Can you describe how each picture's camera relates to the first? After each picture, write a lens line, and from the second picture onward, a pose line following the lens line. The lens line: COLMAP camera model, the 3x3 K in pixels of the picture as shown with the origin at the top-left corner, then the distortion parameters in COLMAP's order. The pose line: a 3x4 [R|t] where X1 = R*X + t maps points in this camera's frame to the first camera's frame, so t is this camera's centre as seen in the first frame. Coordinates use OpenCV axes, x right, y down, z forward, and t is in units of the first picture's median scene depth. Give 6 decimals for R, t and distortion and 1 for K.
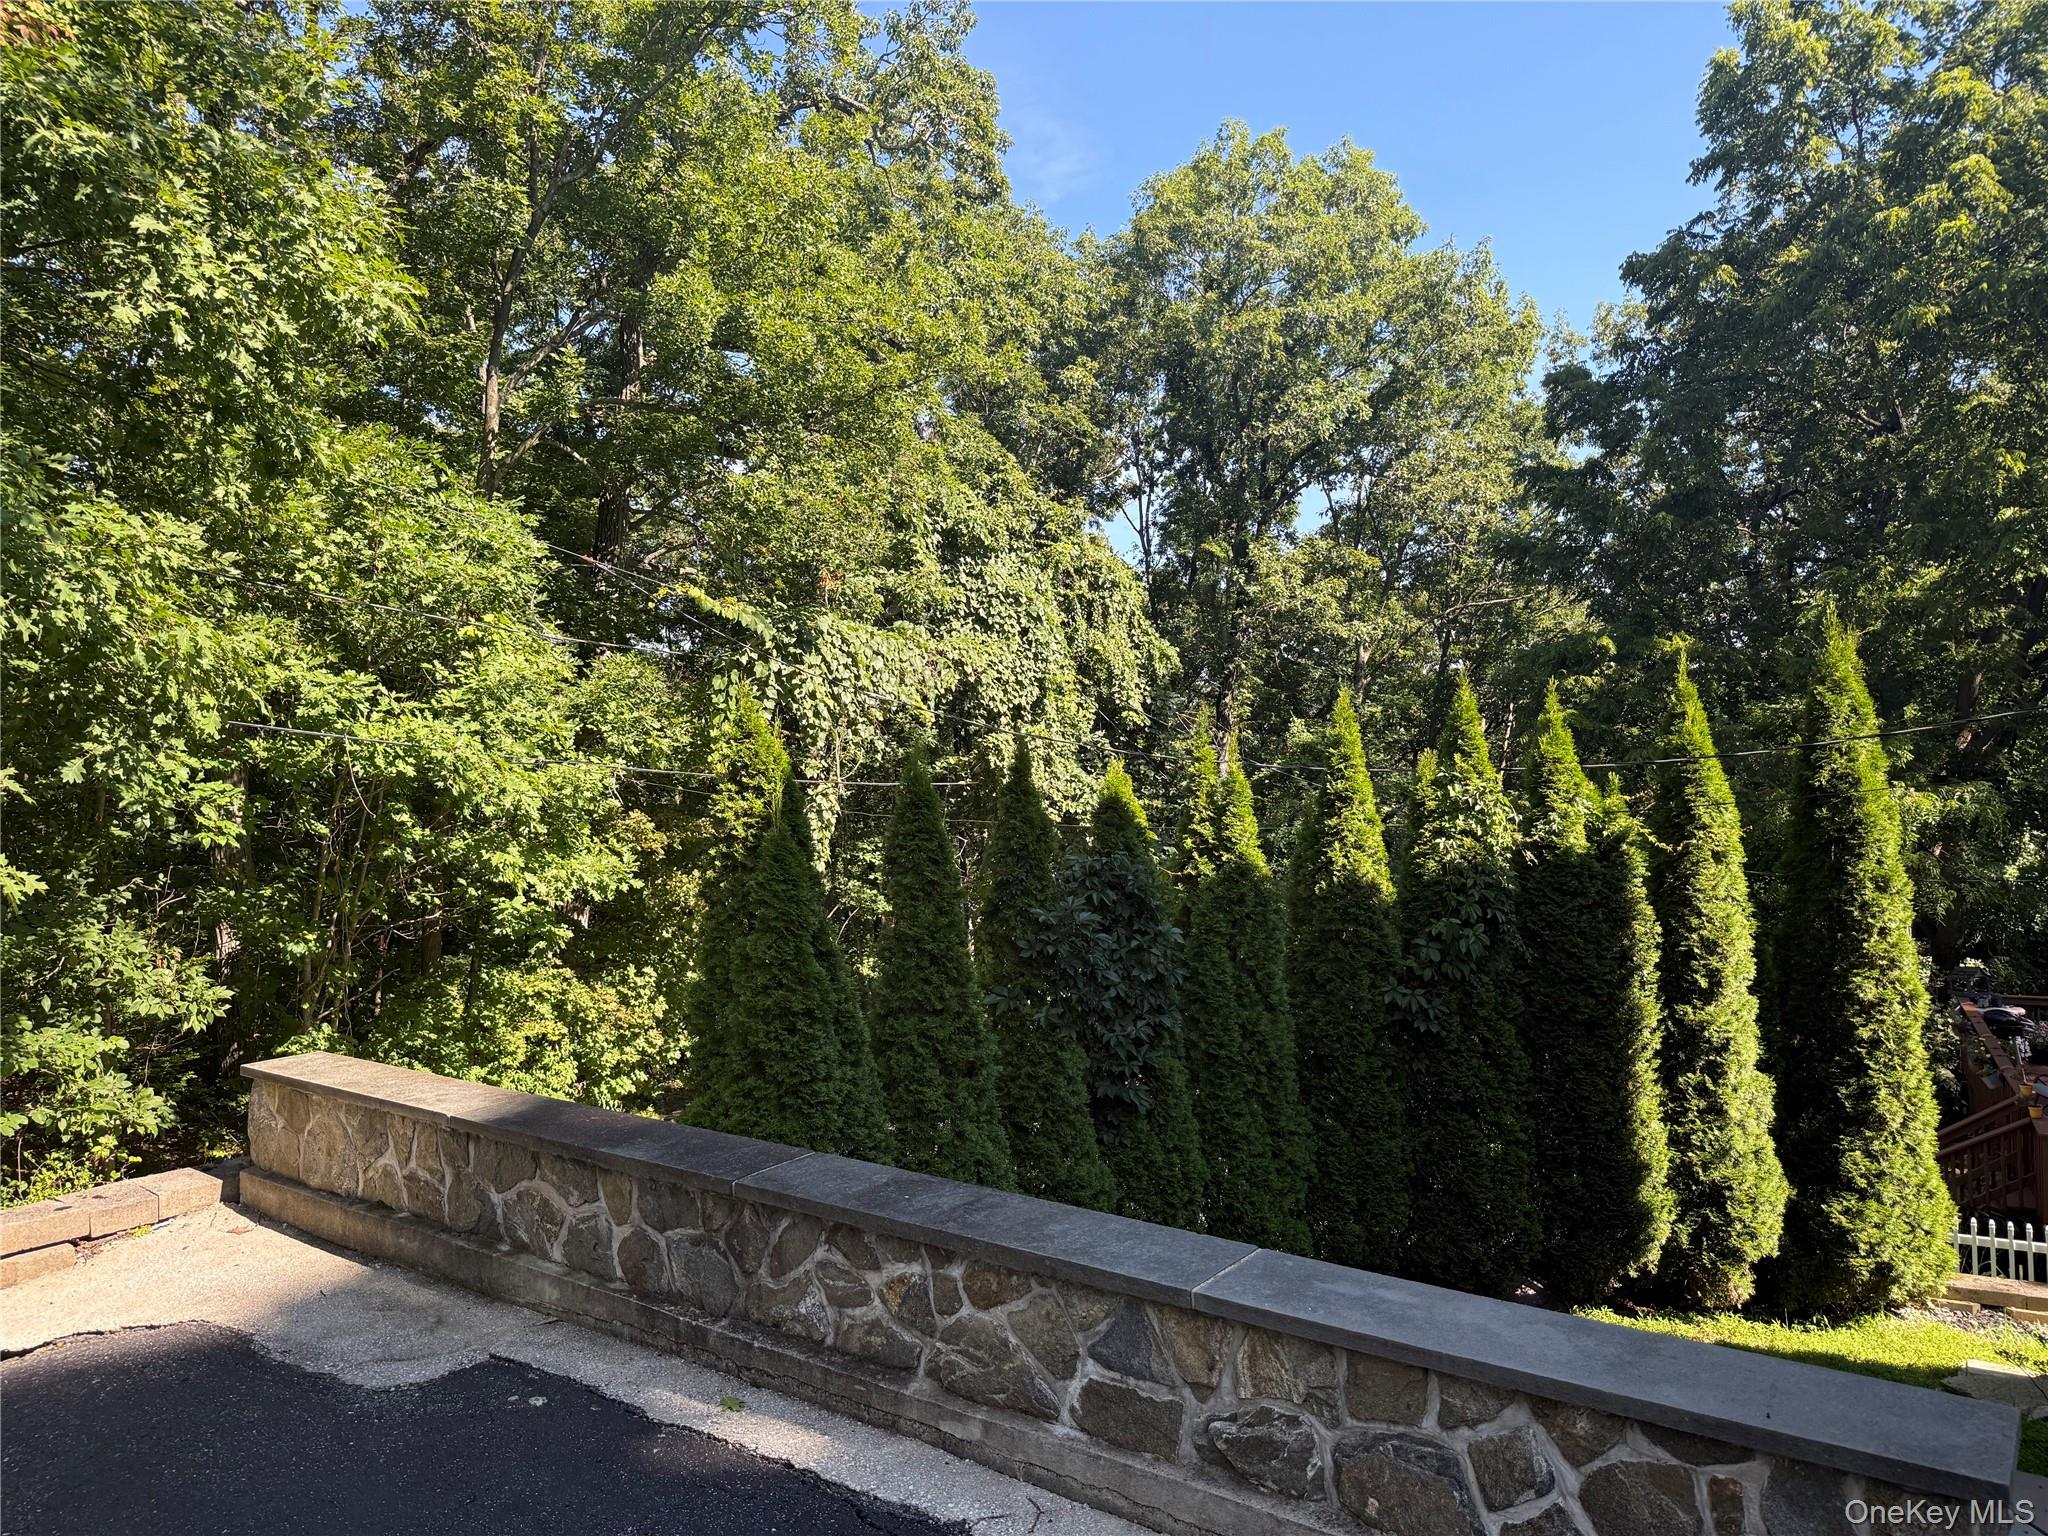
lens RADIAL K [[1493.9, 0, 1119.9], [0, 1493.9, 808.0], [0, 0, 1]] dist [0.102839, -0.149800]
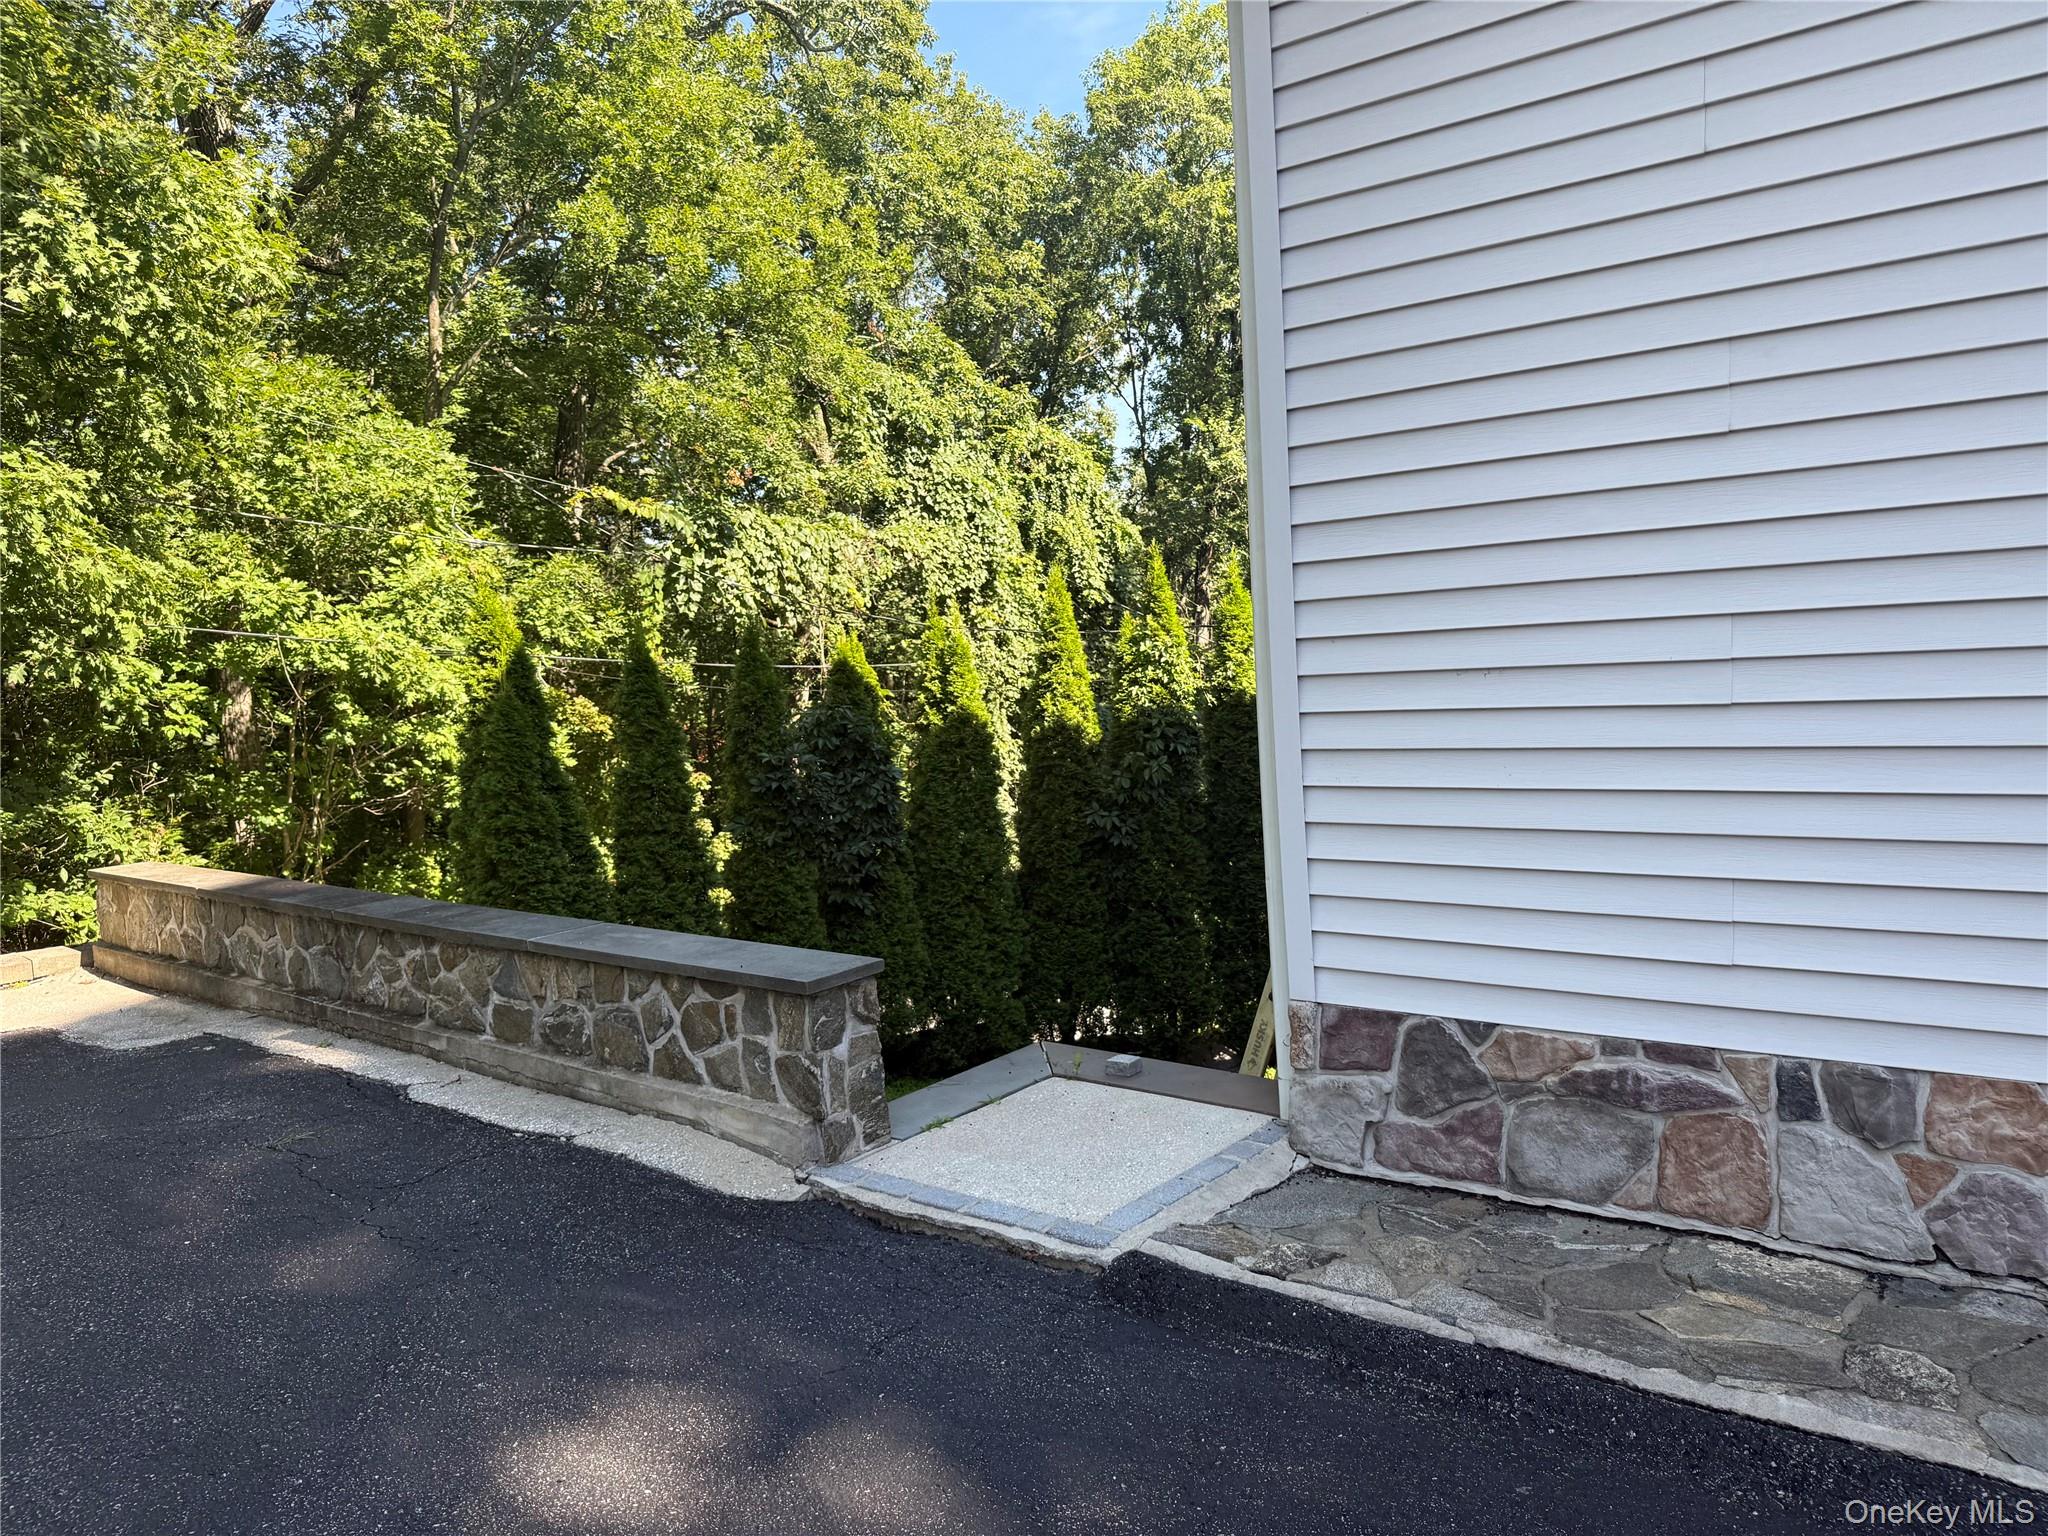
lens RADIAL K [[1422.9, 0, 1019.5], [0, 1422.9, 798.2], [0, 0, 1]] dist [0.073898, -0.104988]
pose [[0.998257, -0.031661, -0.049813, 0.089148], [0.035518, 0.996278, 0.078546, 0.008309], [0.047141, -0.080179, 0.995665, -0.069272]]
